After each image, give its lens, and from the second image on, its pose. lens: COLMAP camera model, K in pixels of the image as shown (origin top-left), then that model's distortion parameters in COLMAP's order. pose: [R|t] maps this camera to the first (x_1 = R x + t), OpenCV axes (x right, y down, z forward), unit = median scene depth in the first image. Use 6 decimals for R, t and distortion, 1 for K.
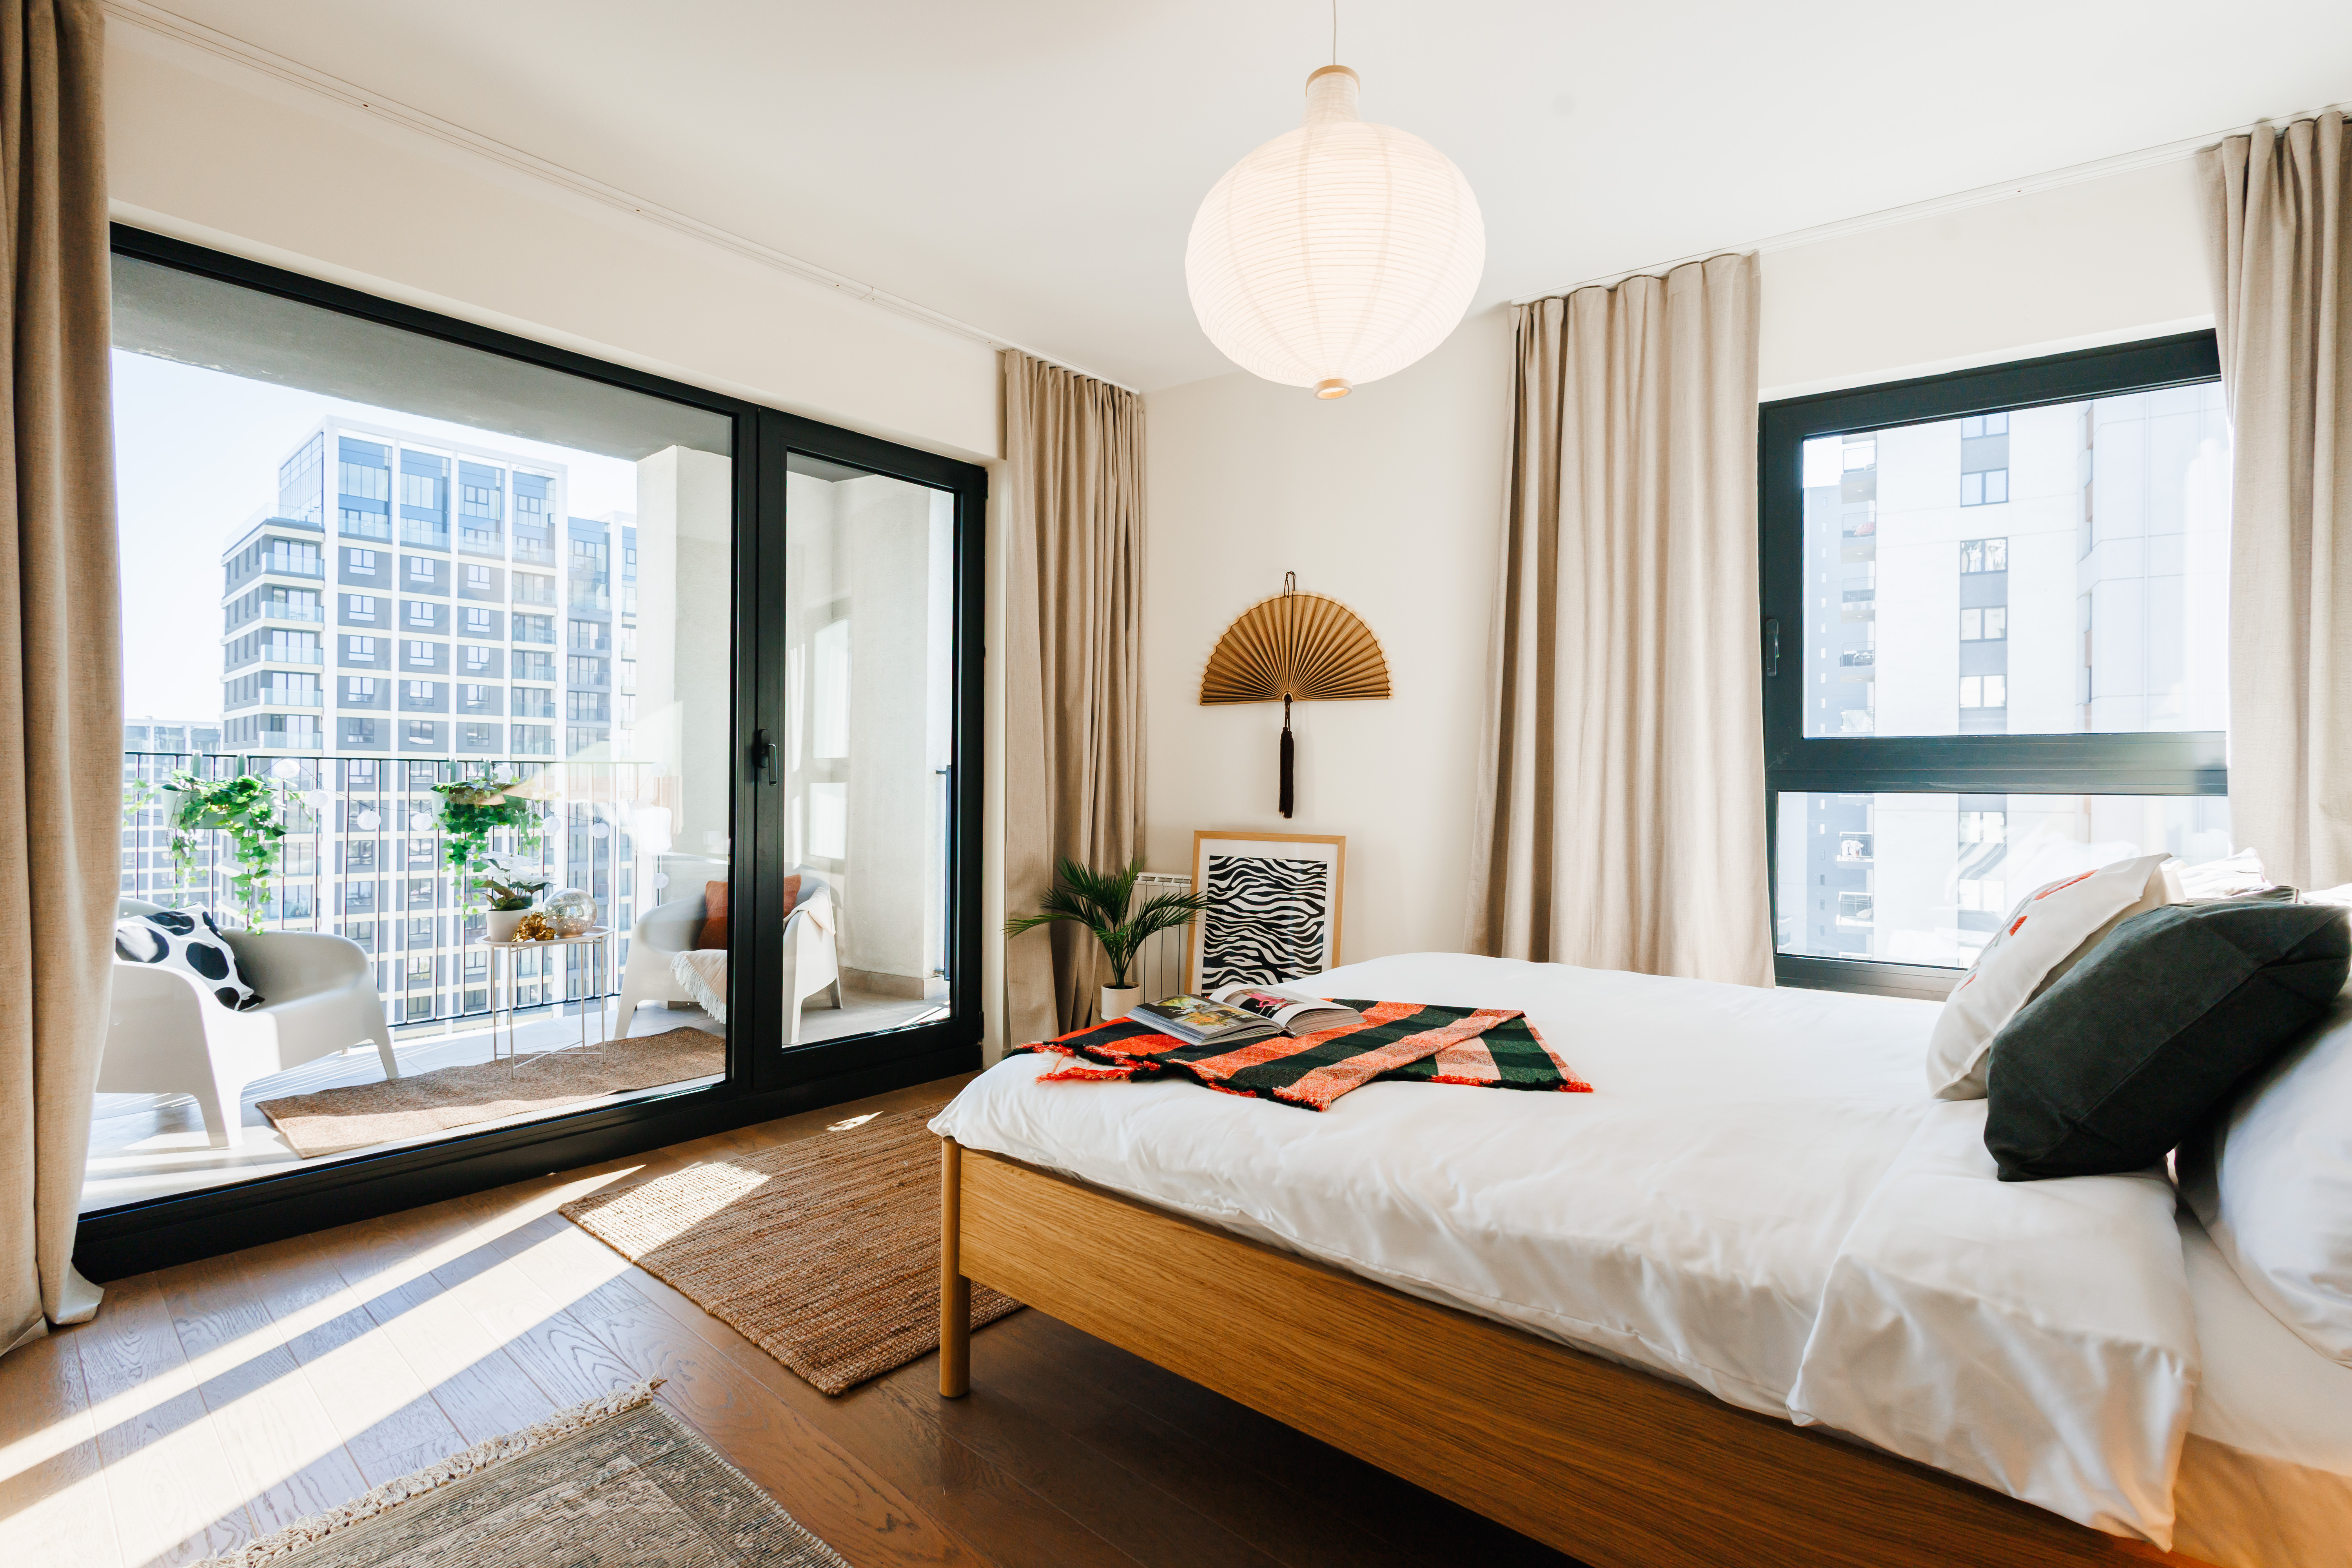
lens RADIAL K [[1083.9, 0, 1165.2], [0, 1083.9, 792.1], [0, 0, 1]] dist [0.011535, -0.004648]
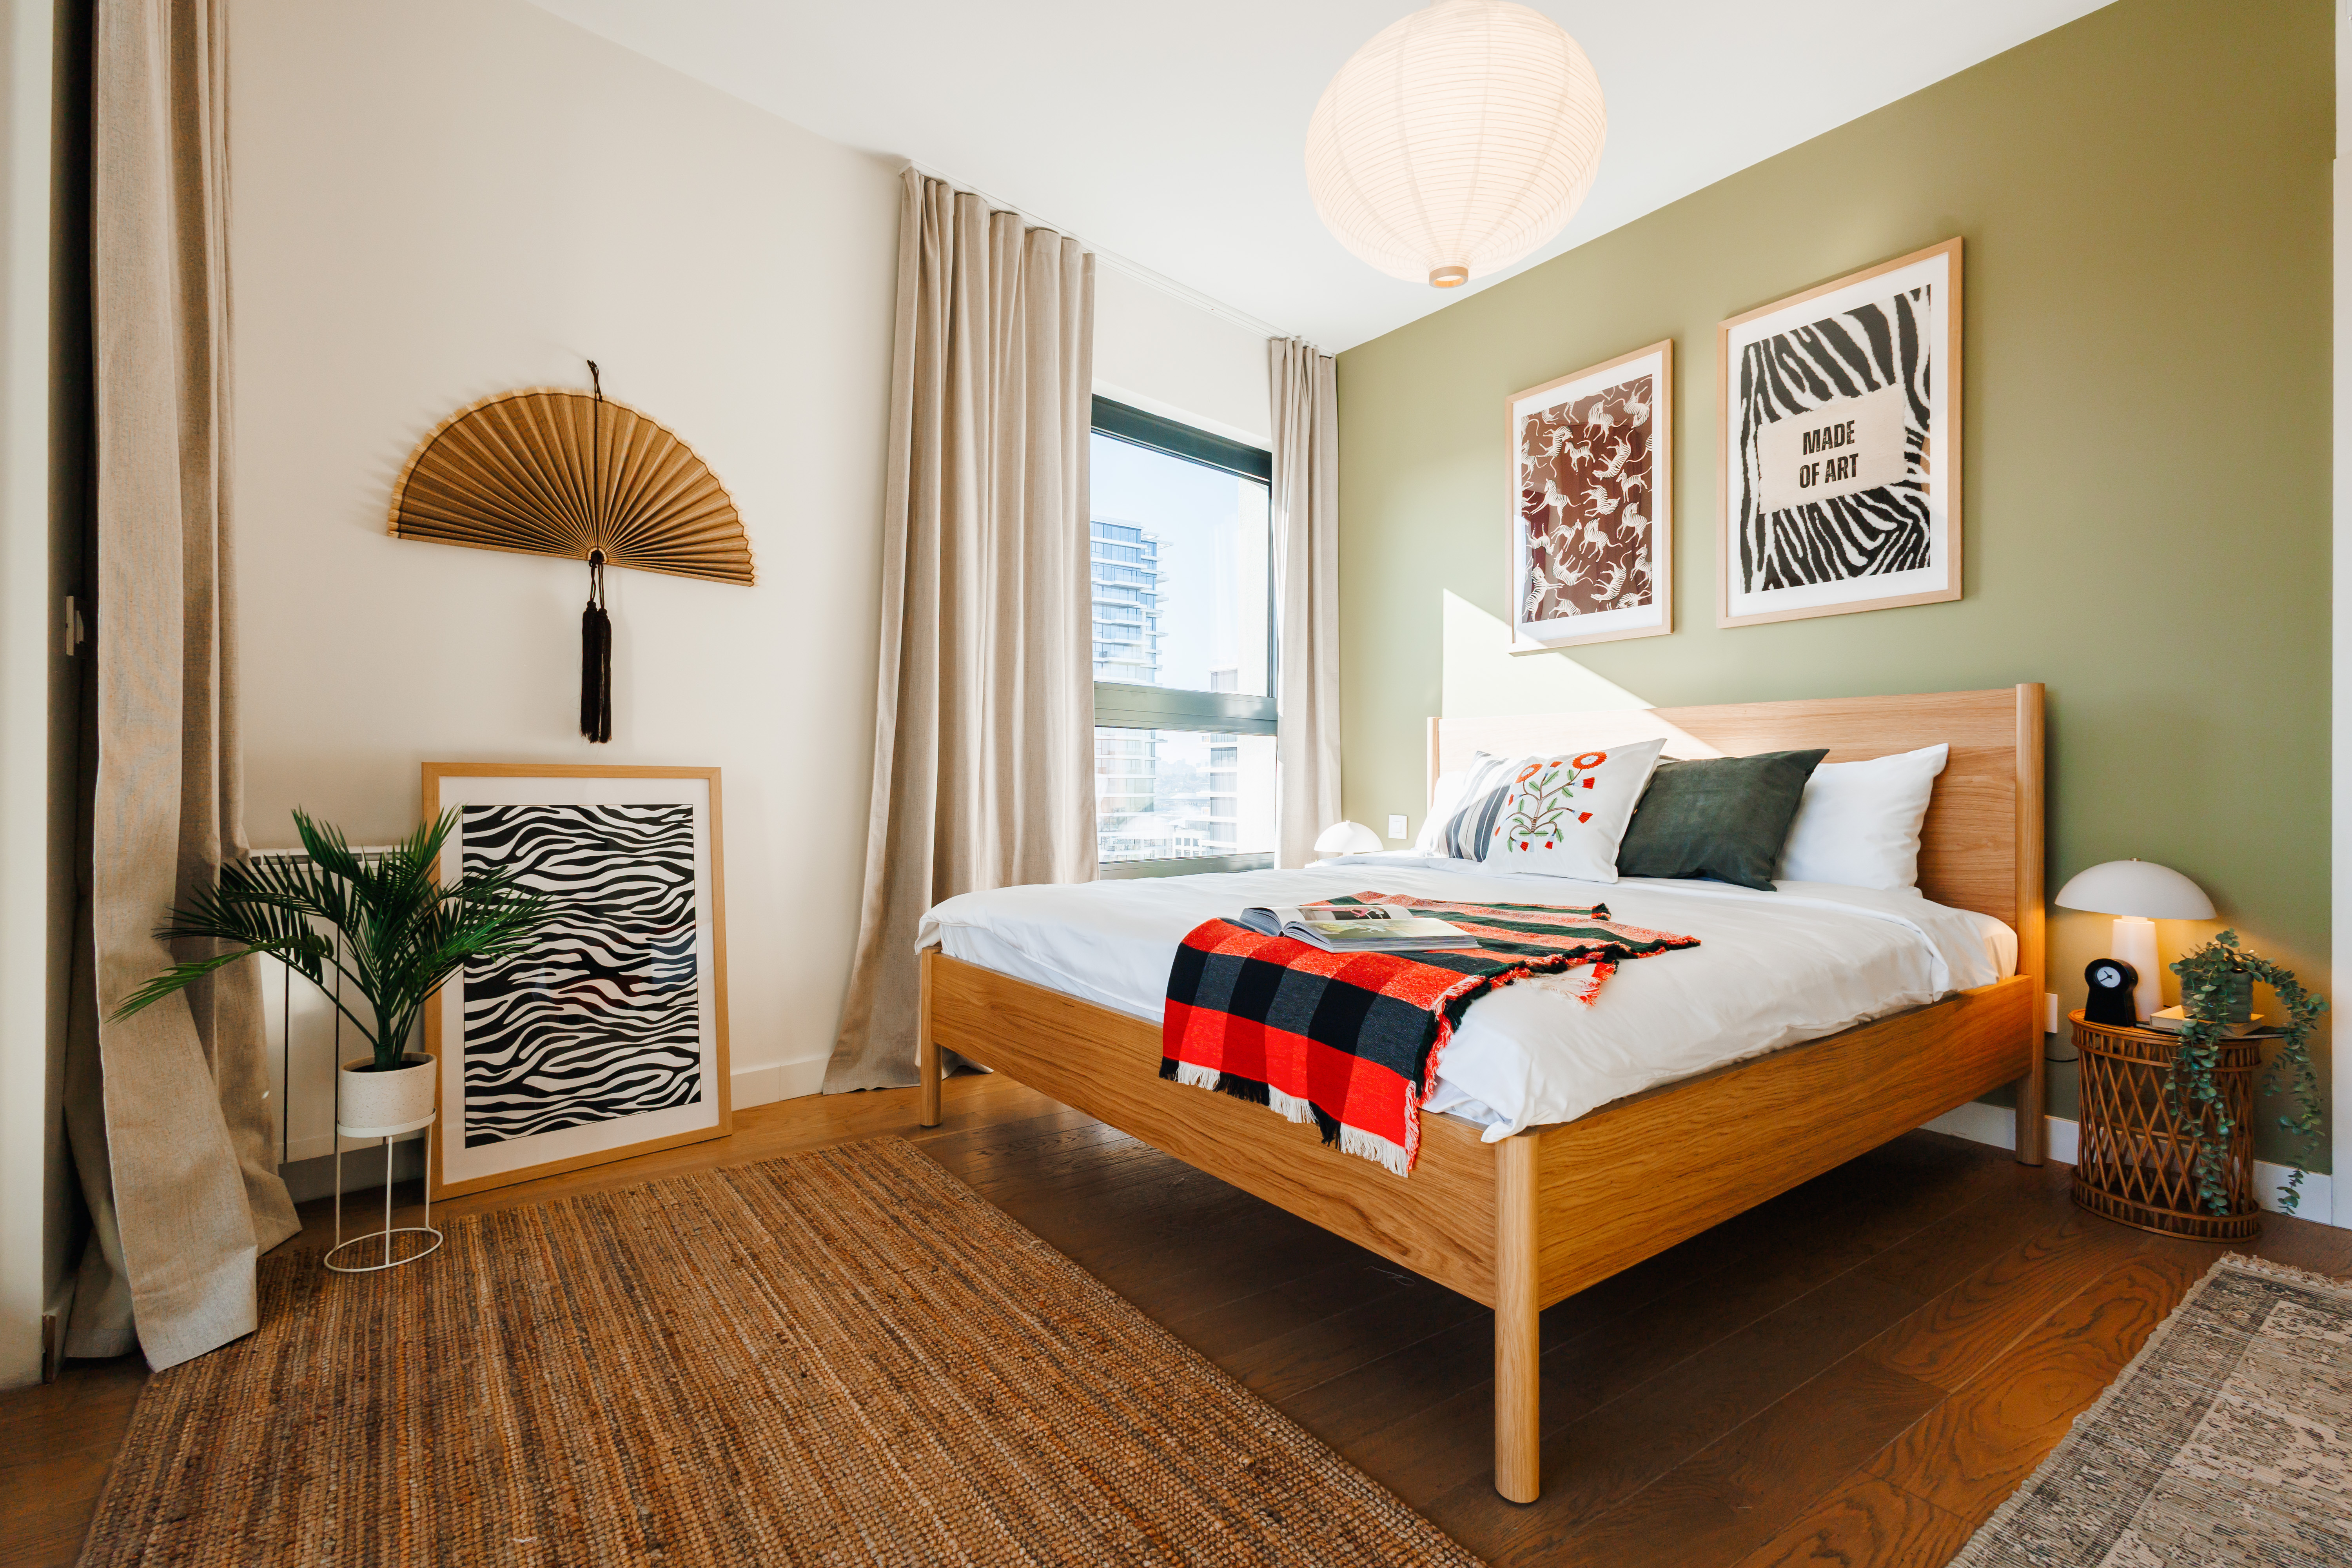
lens RADIAL K [[1083.9, 0, 1174.7], [0, 1083.9, 784.6], [0, 0, 1]] dist [0.011535, -0.004648]
pose [[0.219194, -0.010195, 0.975628, -0.451795], [-0.007235, 0.999901, 0.012074, 0.039243], [-0.975654, -0.009706, 0.219099, 0.527799]]
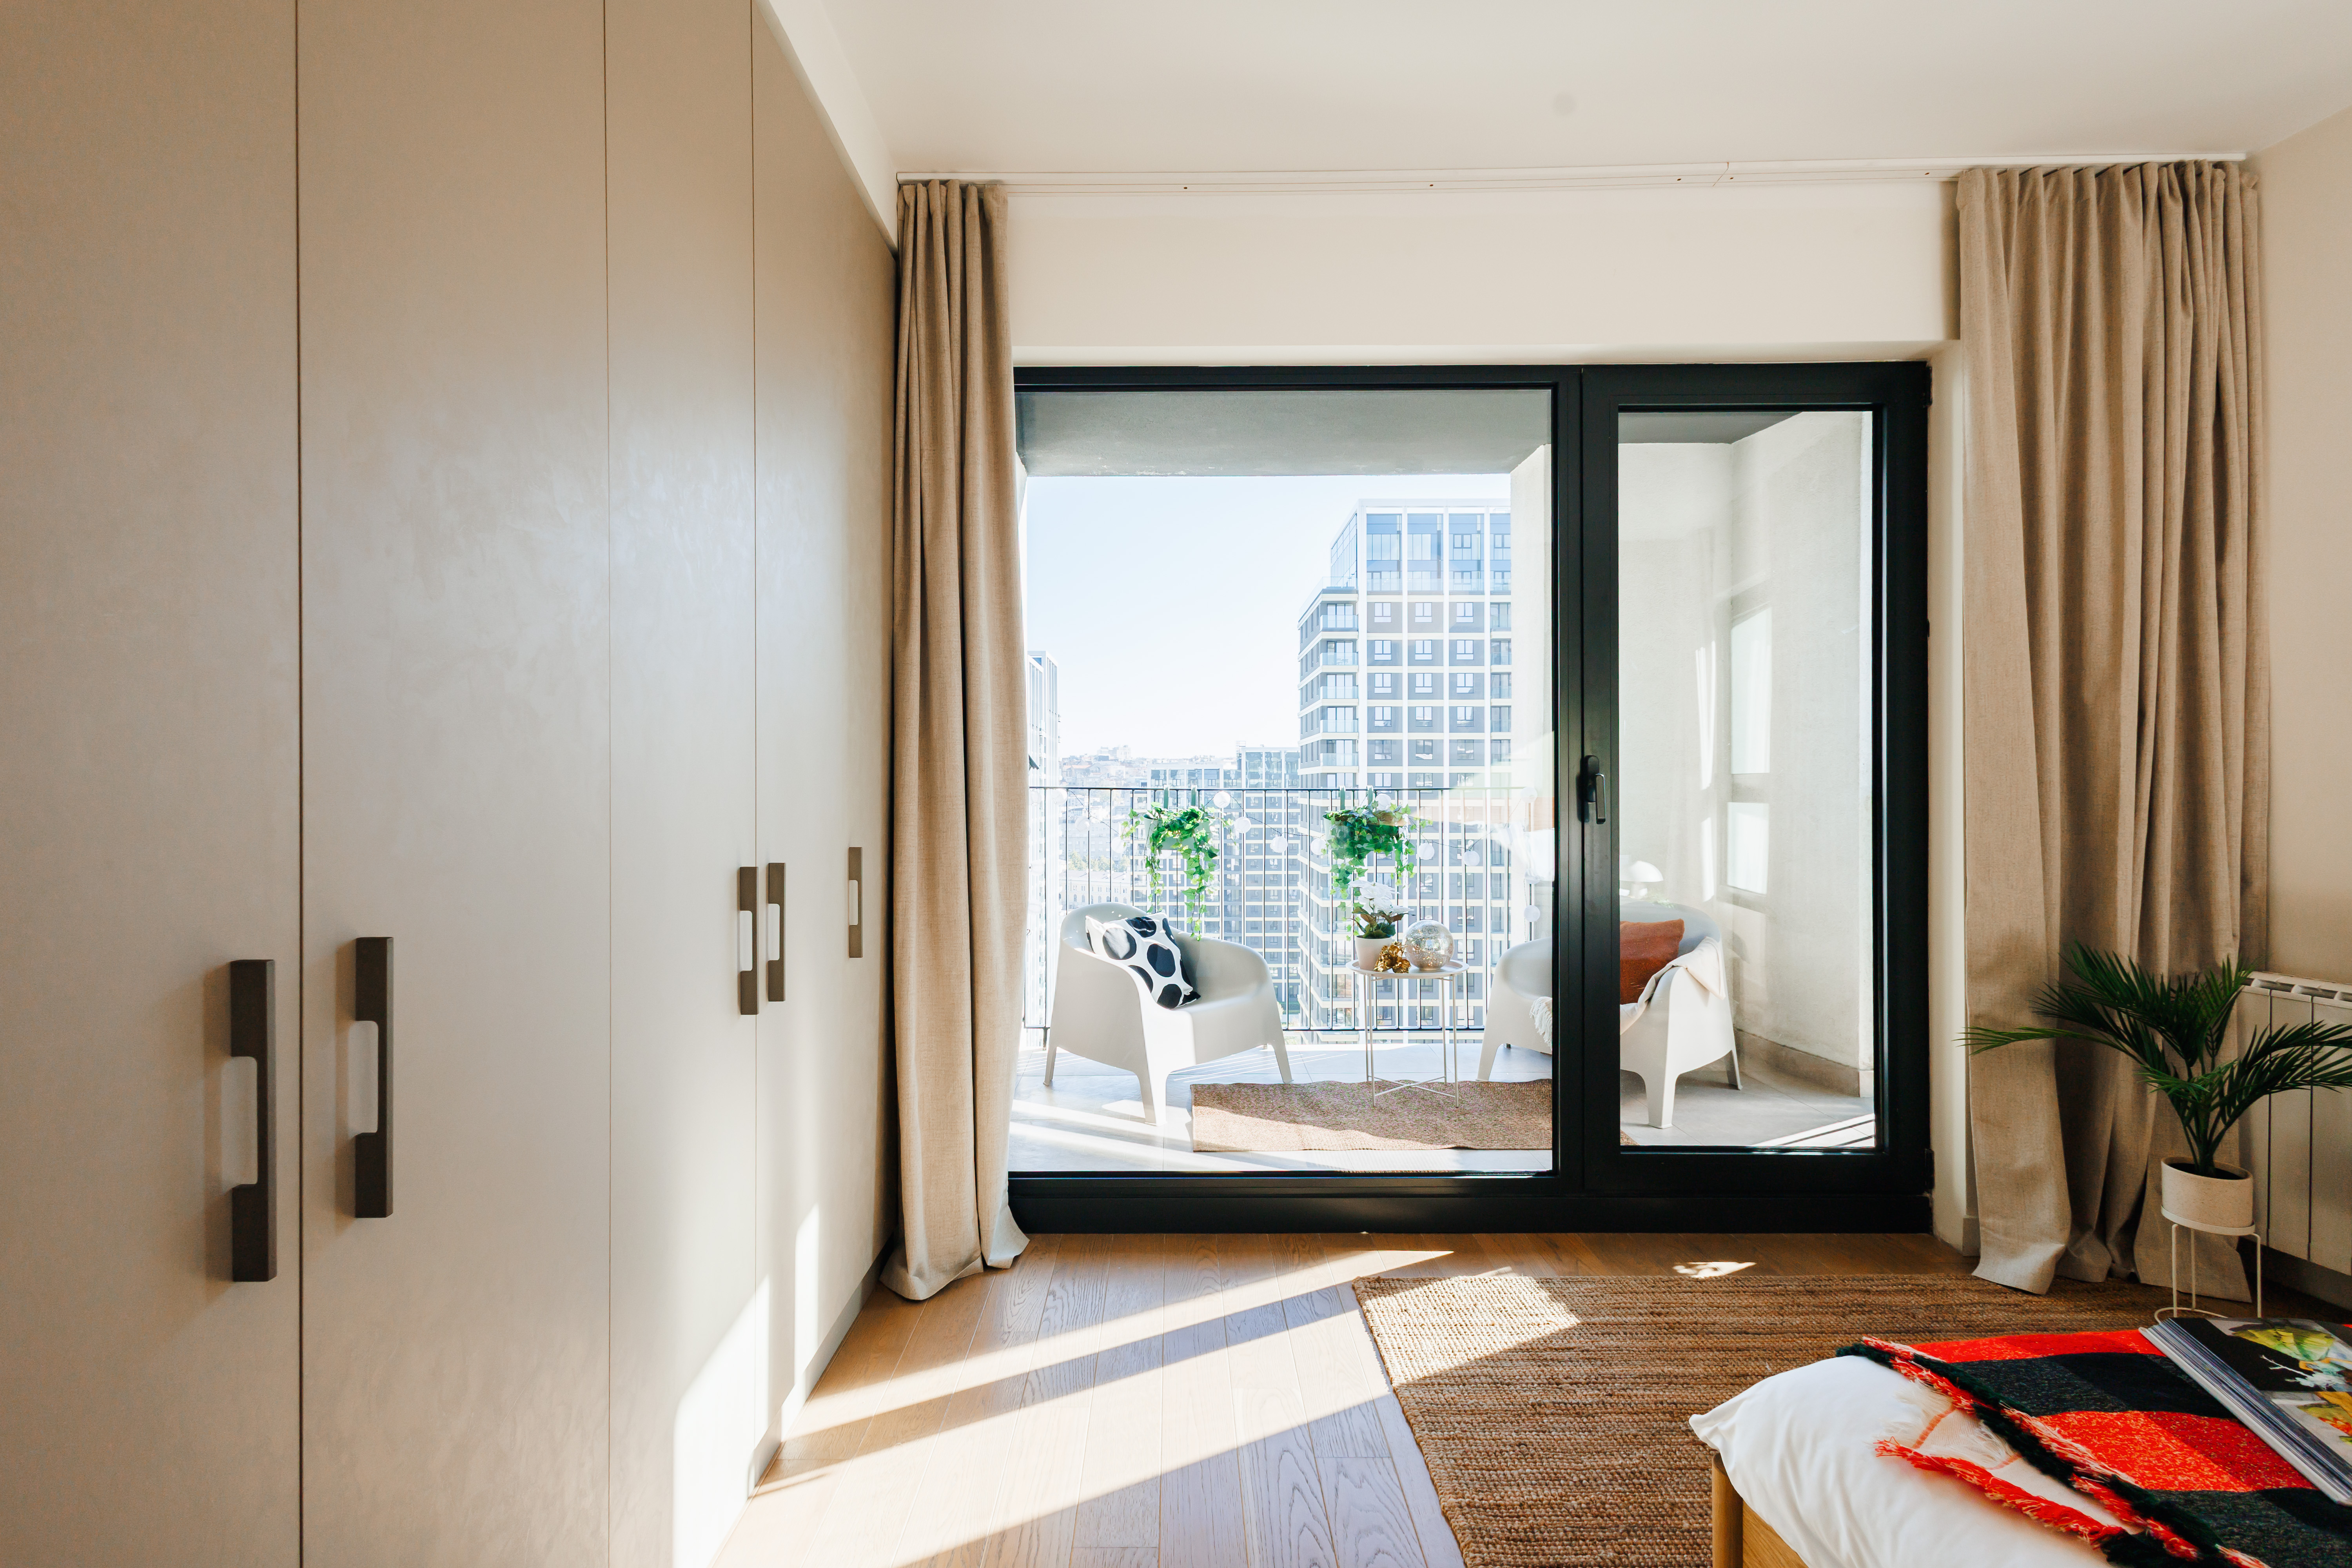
lens RADIAL K [[1083.9, 0, 1157.2], [0, 1083.9, 792.3], [0, 0, 1]] dist [0.011535, -0.004648]
pose [[0.668800, -0.008760, -0.743391, 0.019938], [0.003578, 0.999957, -0.008564, -0.021656], [0.743434, 0.003067, 0.668802, 0.180352]]
